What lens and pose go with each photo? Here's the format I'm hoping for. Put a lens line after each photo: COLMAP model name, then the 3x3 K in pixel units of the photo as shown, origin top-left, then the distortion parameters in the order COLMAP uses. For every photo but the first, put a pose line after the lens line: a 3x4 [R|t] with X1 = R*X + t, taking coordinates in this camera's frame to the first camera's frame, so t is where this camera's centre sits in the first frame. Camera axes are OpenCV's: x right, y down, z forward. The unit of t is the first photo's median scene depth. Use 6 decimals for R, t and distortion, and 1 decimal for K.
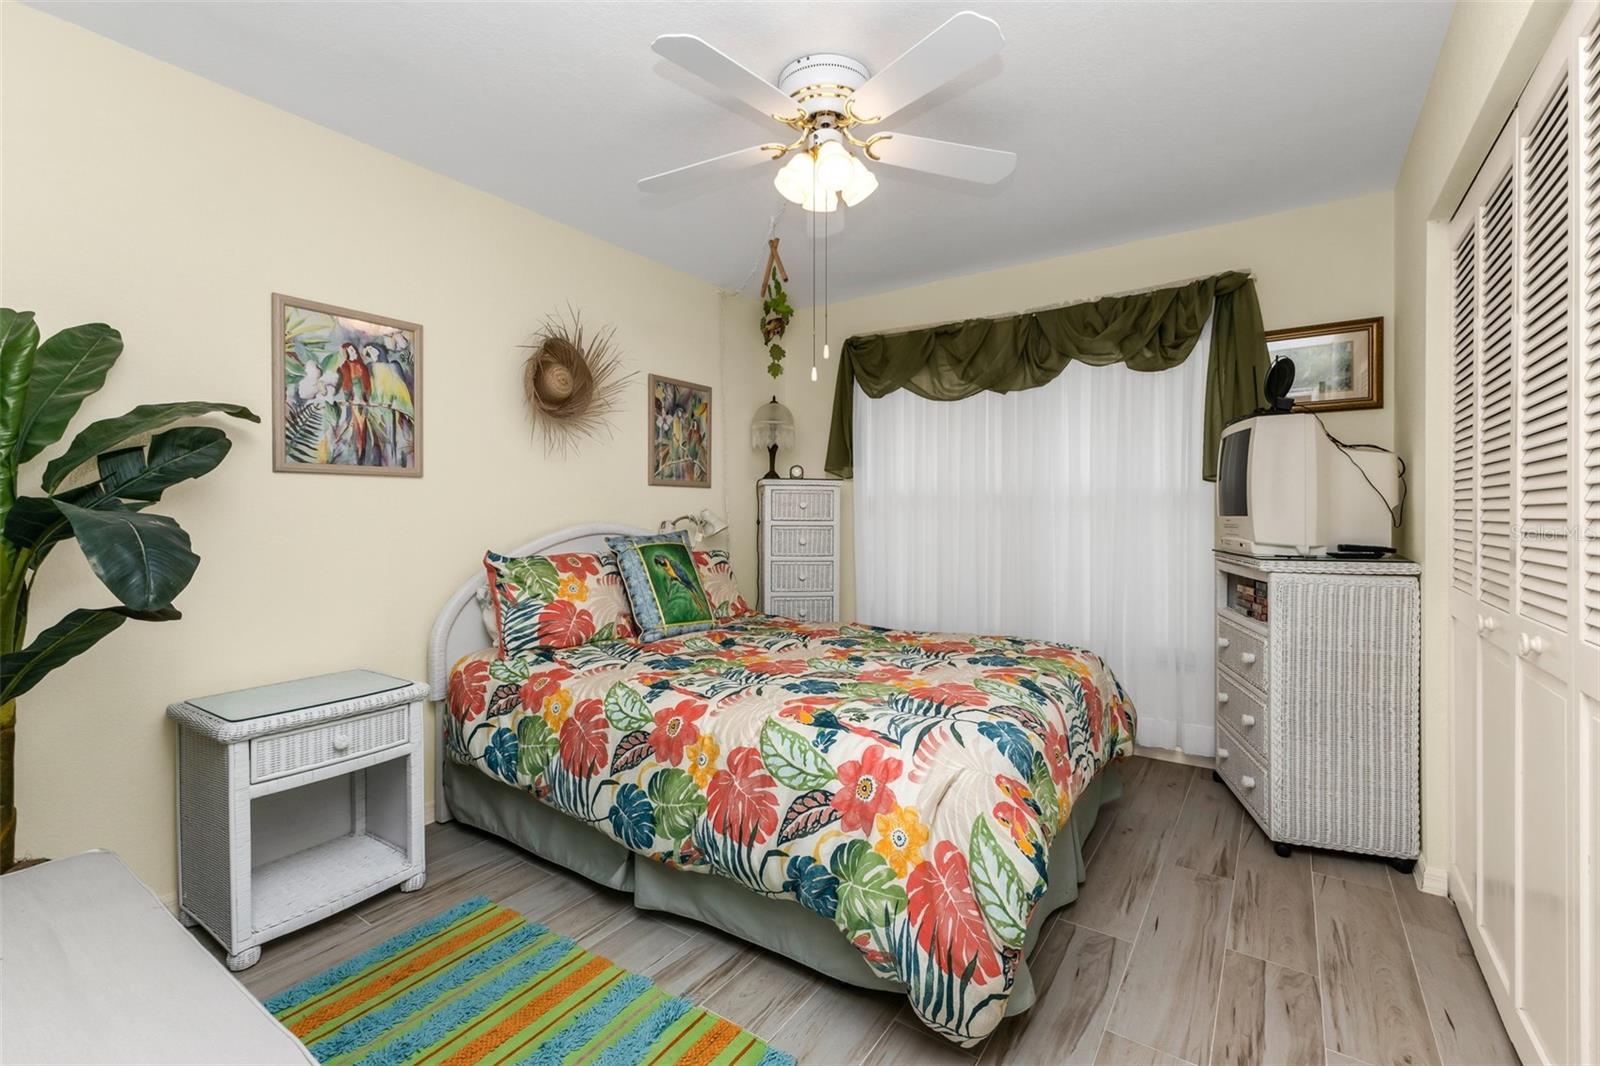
lens RADIAL K [[704.8, 0, 809.7], [0, 704.8, 522.5], [0, 0, 1]] dist [-0.000012, 0.000139]
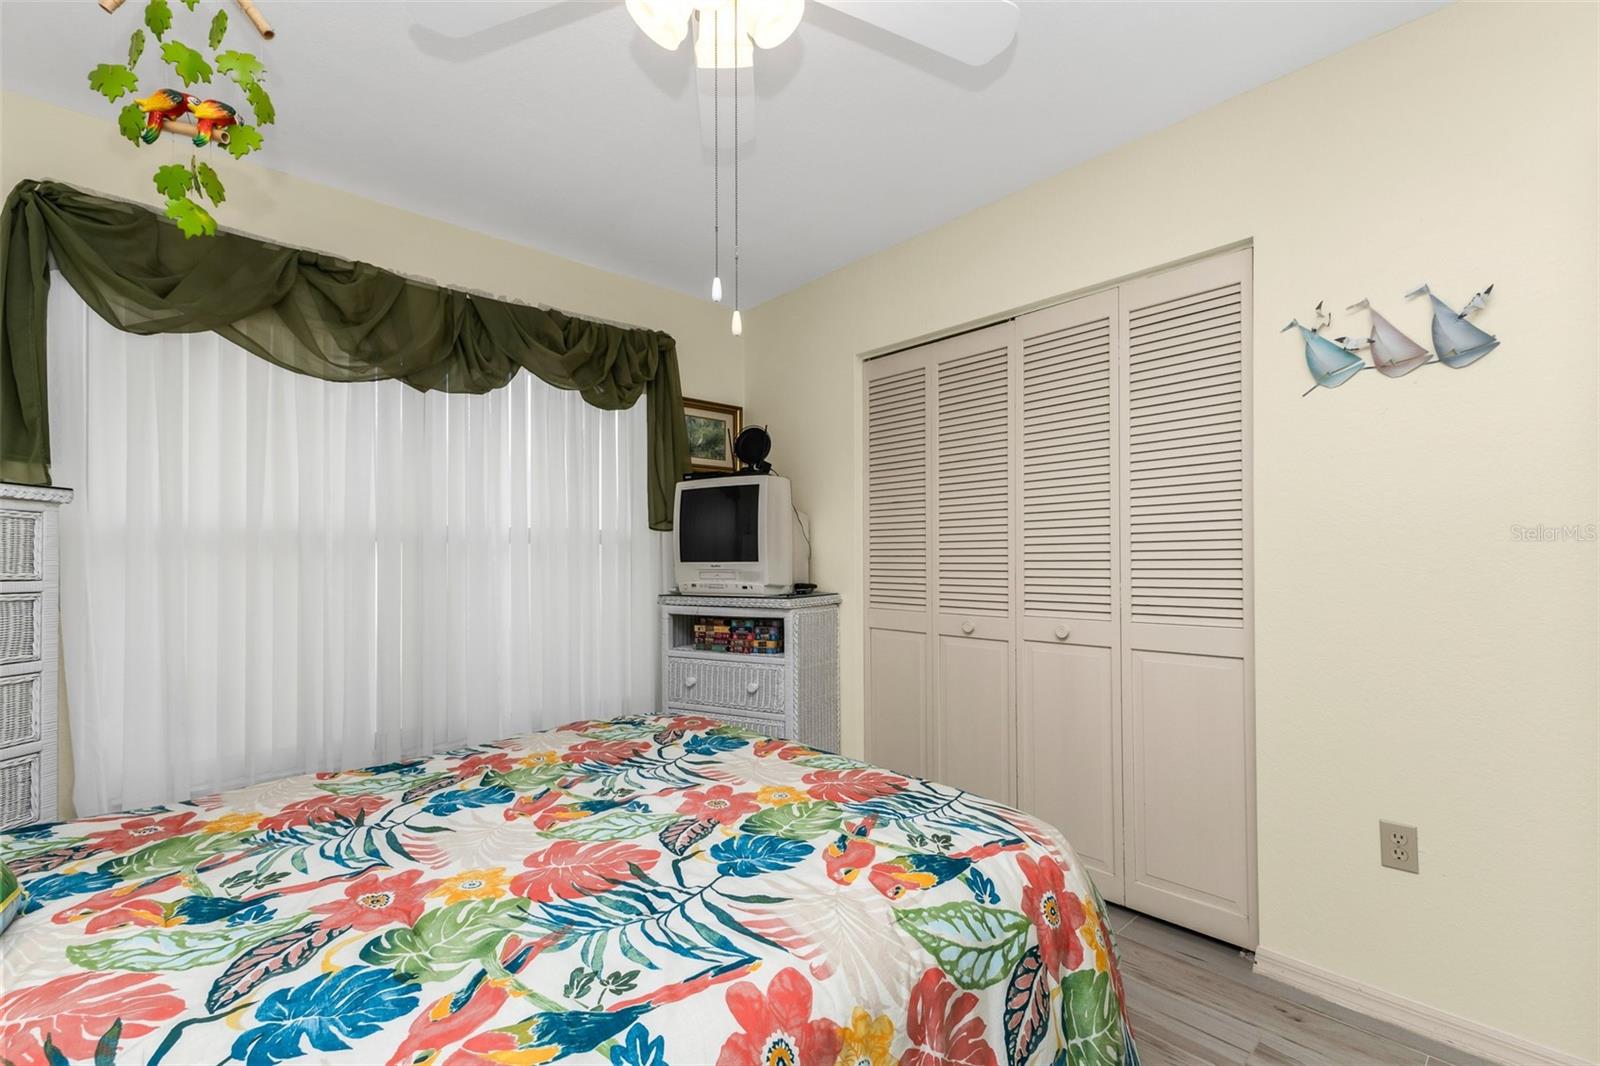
lens RADIAL K [[704.8, 0, 810.1], [0, 704.8, 545.7], [0, 0, 1]] dist [-0.000012, 0.000139]
pose [[0.216778, 0.016910, 0.976074, -0.473893], [0.019656, 0.999572, -0.021682, -0.007815], [-0.976023, 0.023886, 0.216353, 0.692257]]
